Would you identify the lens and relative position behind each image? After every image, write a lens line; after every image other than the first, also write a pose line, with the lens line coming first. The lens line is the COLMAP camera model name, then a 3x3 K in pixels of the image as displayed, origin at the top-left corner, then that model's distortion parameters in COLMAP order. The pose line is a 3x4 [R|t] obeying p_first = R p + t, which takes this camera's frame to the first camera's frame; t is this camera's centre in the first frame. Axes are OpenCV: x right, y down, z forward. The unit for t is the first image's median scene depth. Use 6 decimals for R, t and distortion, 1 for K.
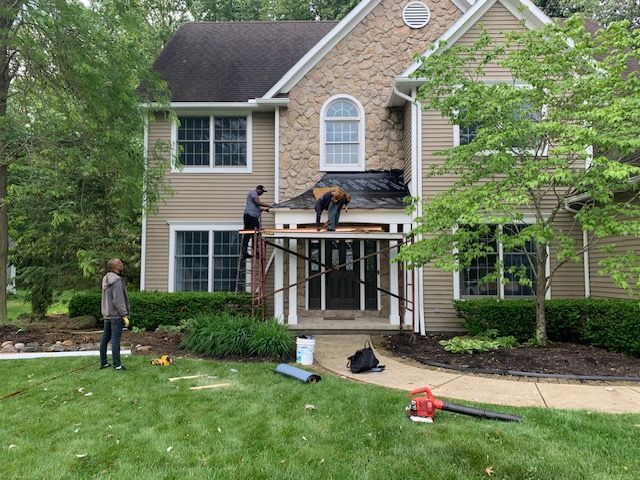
lens RADIAL K [[475.6, 0, 318.7], [0, 475.6, 242.5], [0, 0, 1]] dist [0.013362, -0.027394]
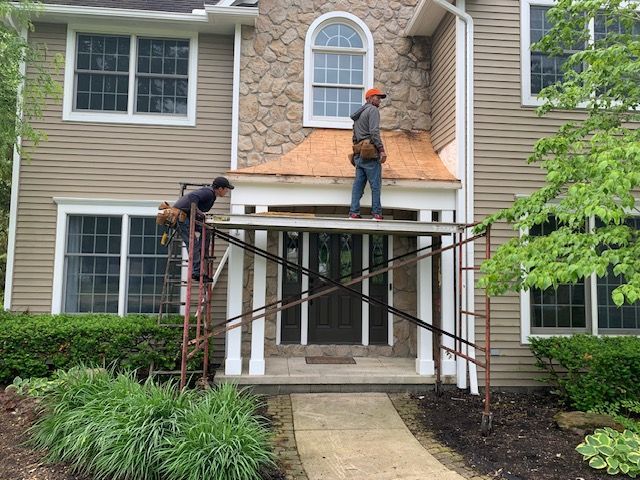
lens RADIAL K [[475.6, 0, 323.3], [0, 475.6, 233.5], [0, 0, 1]] dist [0.013362, -0.027394]
pose [[0.994134, 0.023878, 0.105491, -0.035336], [-0.021695, 0.999527, -0.021793, 0.007288], [-0.105961, 0.019377, 0.994181, 0.362175]]
